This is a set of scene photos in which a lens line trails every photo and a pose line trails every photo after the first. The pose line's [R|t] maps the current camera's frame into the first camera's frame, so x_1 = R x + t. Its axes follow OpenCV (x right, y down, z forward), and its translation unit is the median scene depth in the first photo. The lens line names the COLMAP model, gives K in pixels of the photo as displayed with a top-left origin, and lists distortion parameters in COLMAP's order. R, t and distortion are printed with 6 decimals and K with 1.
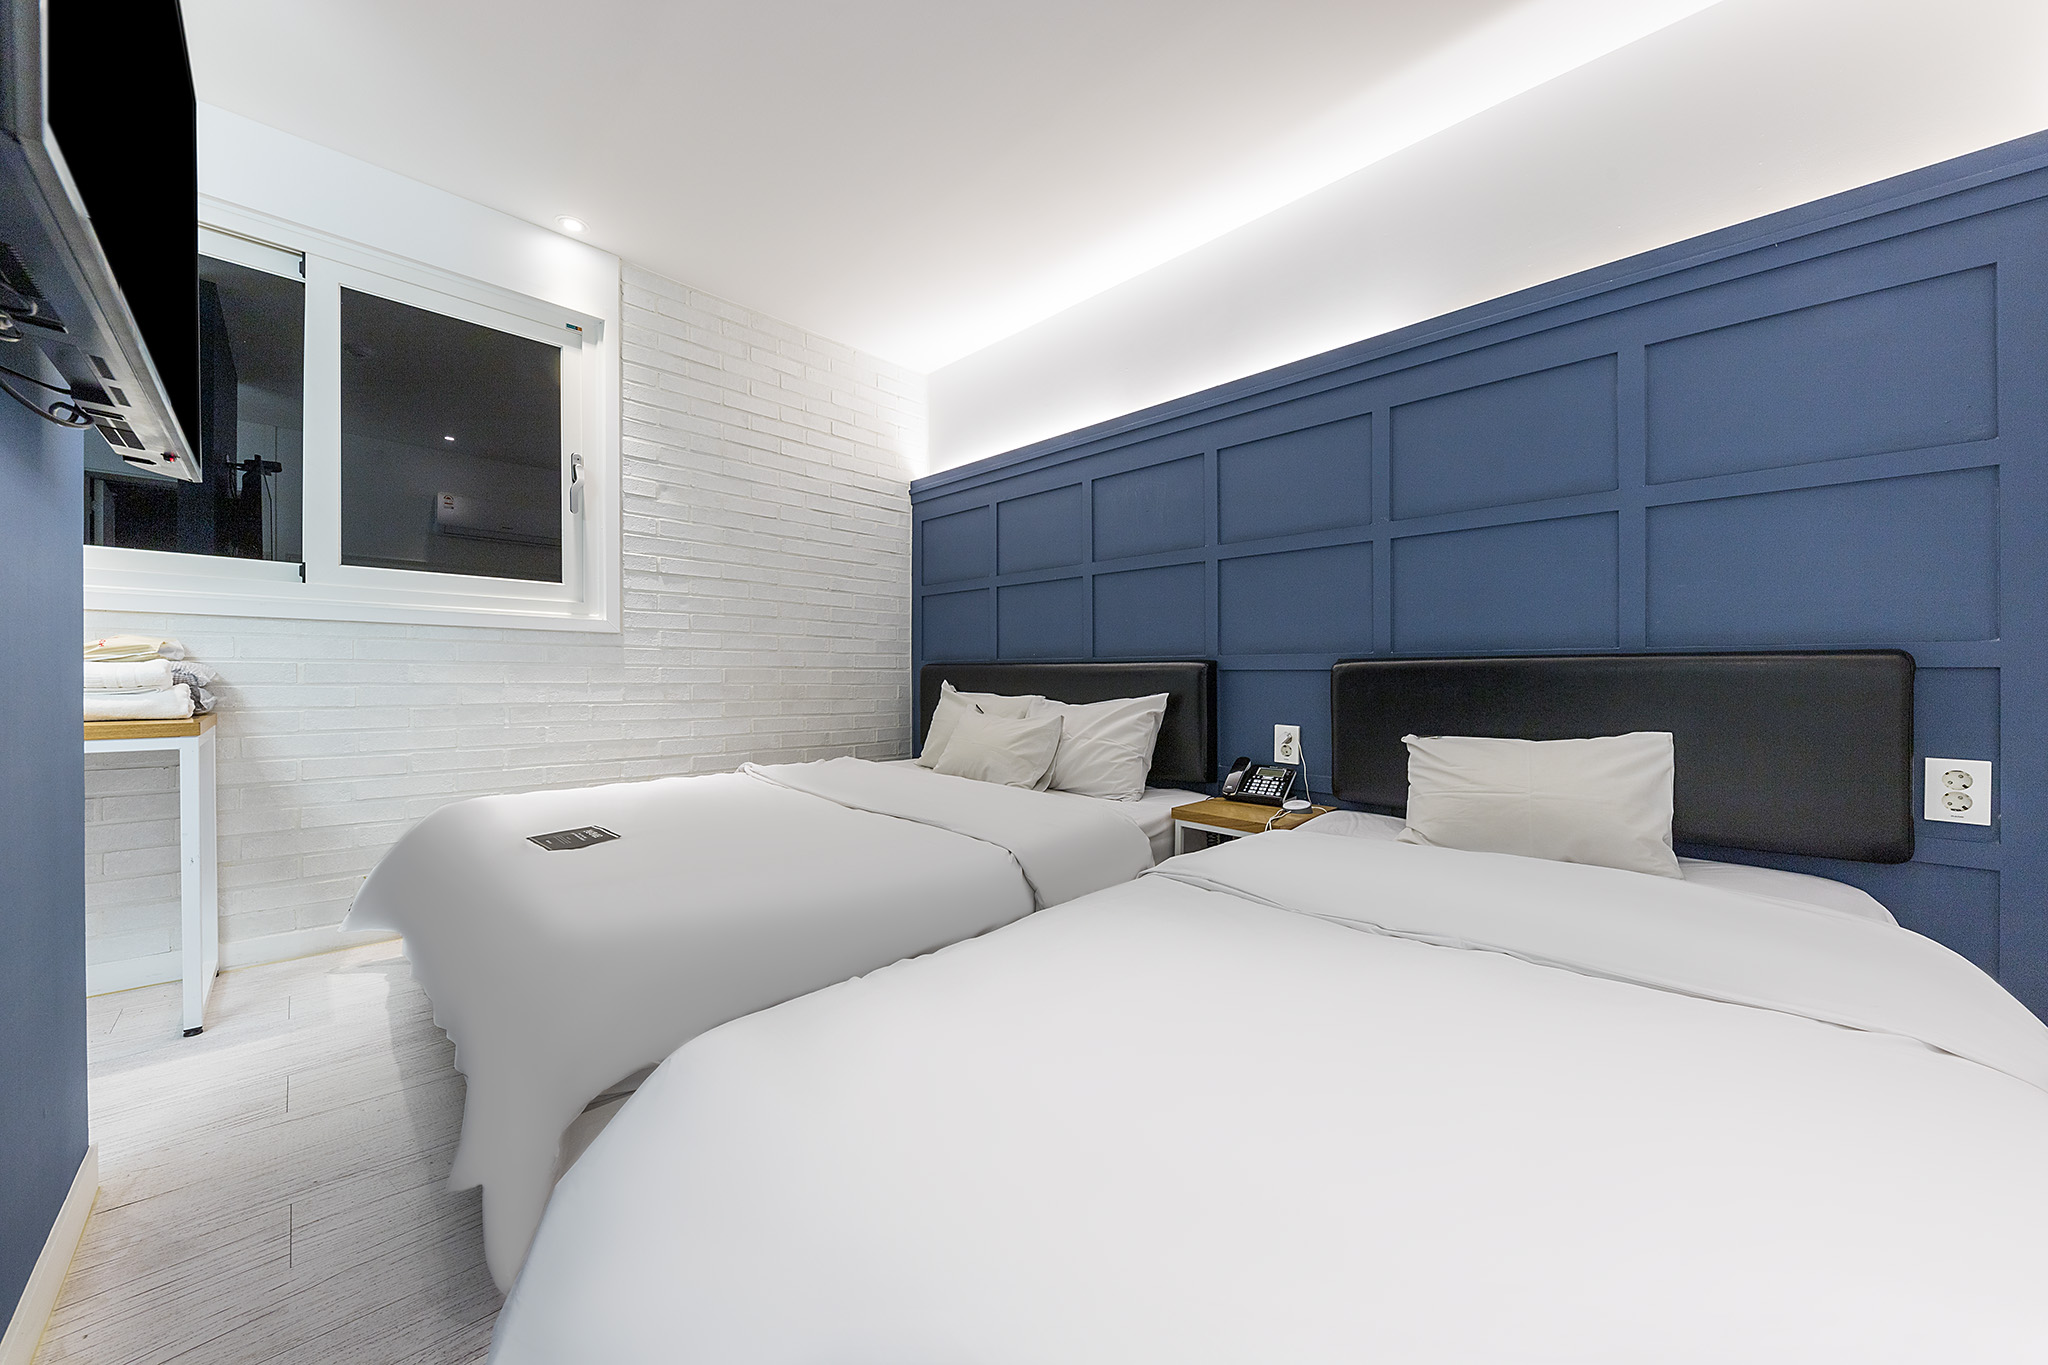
lens RADIAL K [[739.9, 0, 1024.0], [0, 739.9, 682.5], [0, 0, 1]] dist [0.013905, -0.006117]
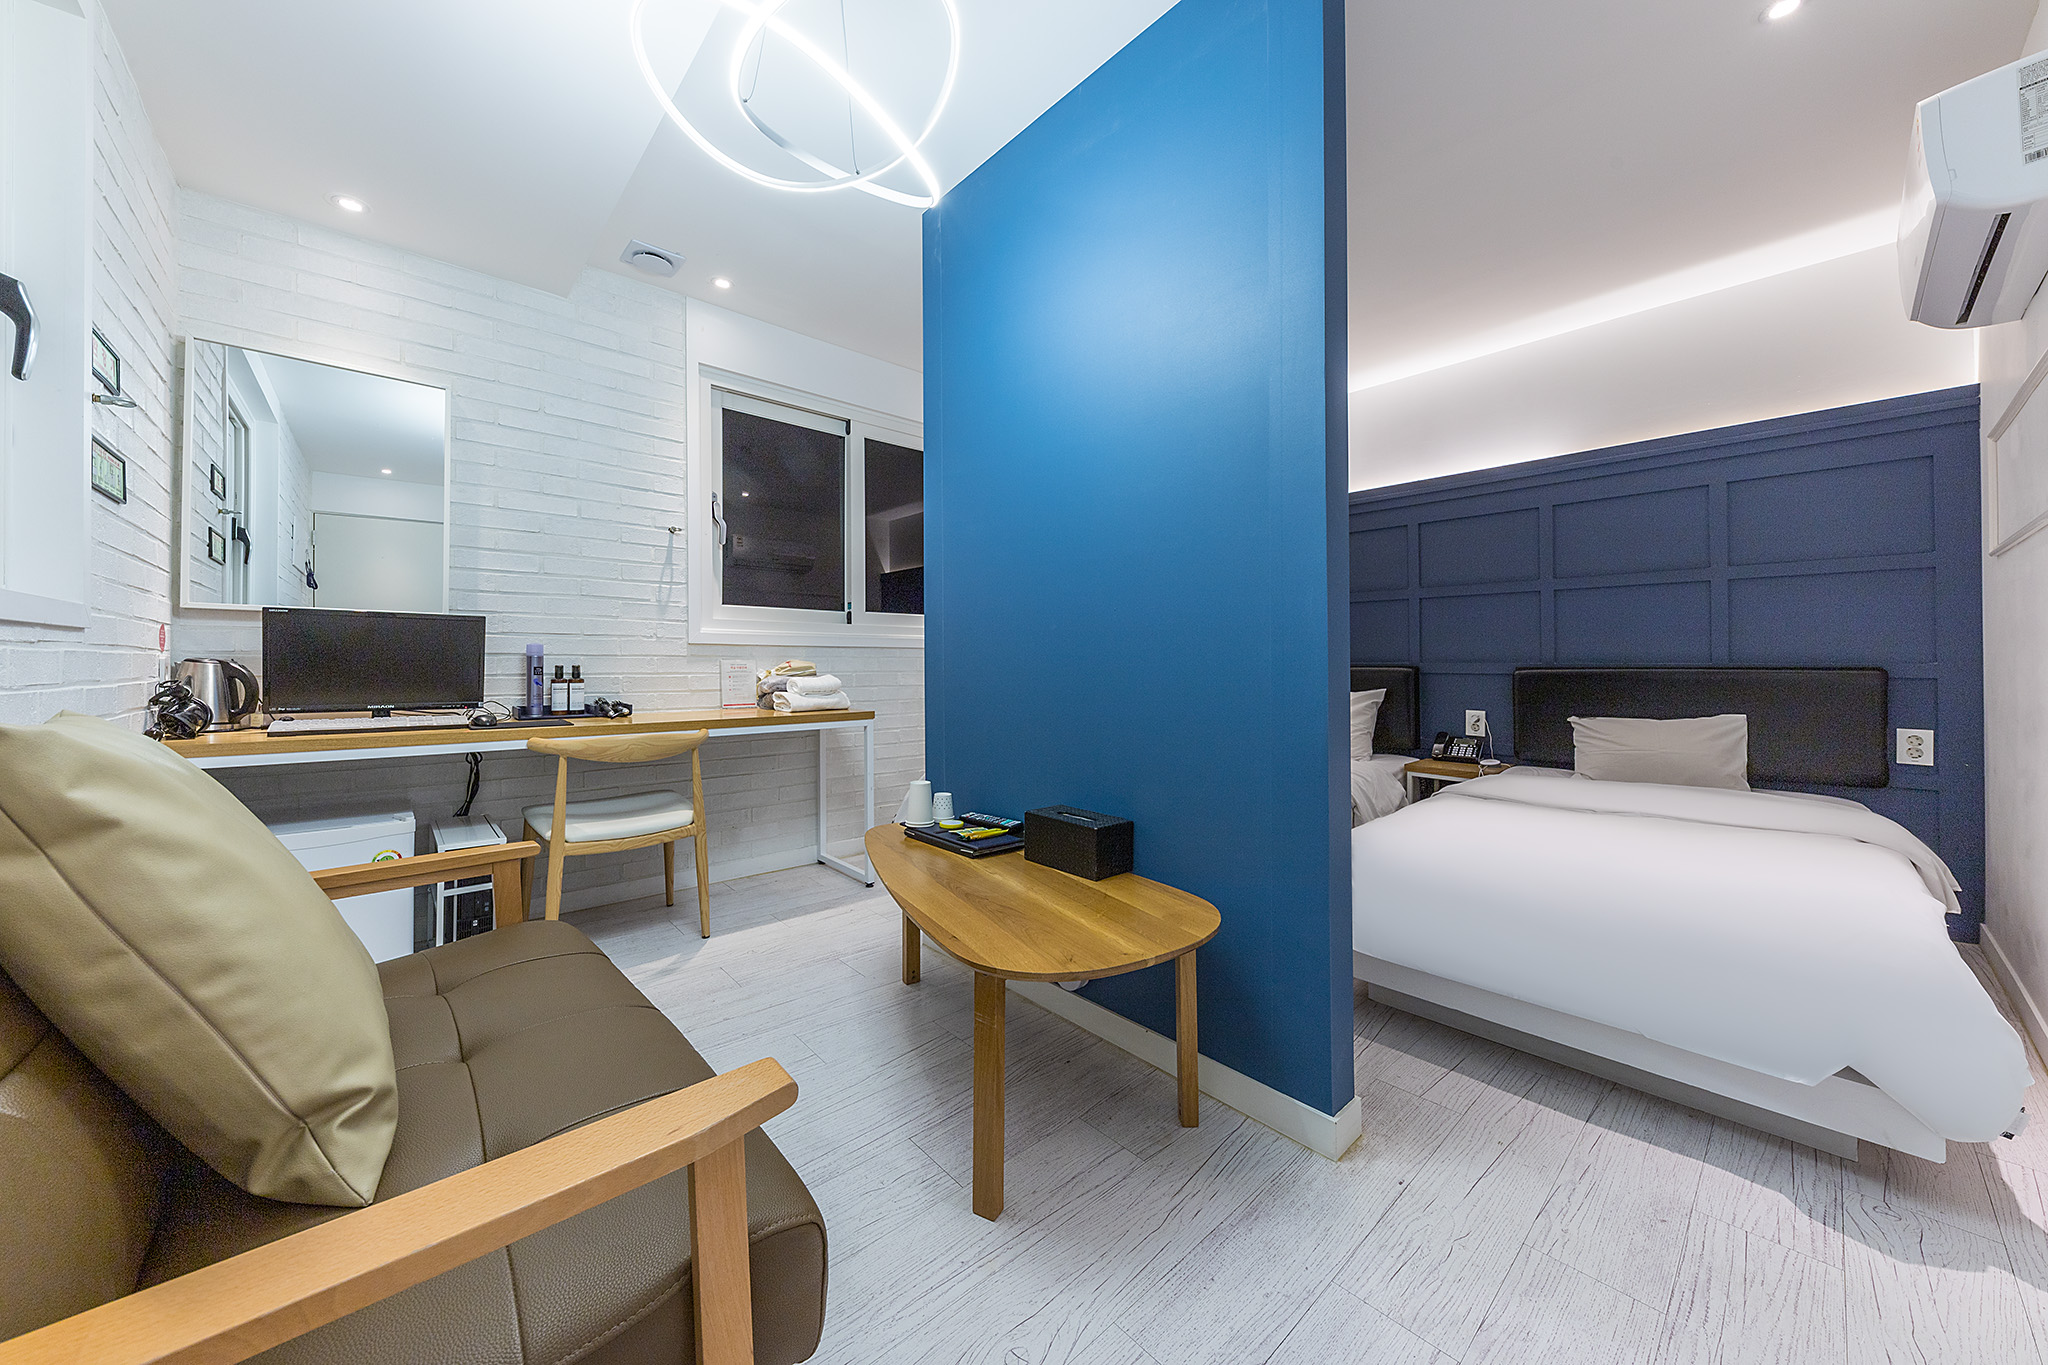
lens RADIAL K [[733.4, 0, 1027.1], [0, 733.4, 662.8], [0, 0, 1]] dist [0.001175, -0.000041]
pose [[0.998247, -0.006881, -0.058783, -0.564772], [0.006584, 0.999965, -0.005243, -0.044909], [0.058817, 0.004847, 0.998257, -0.650846]]
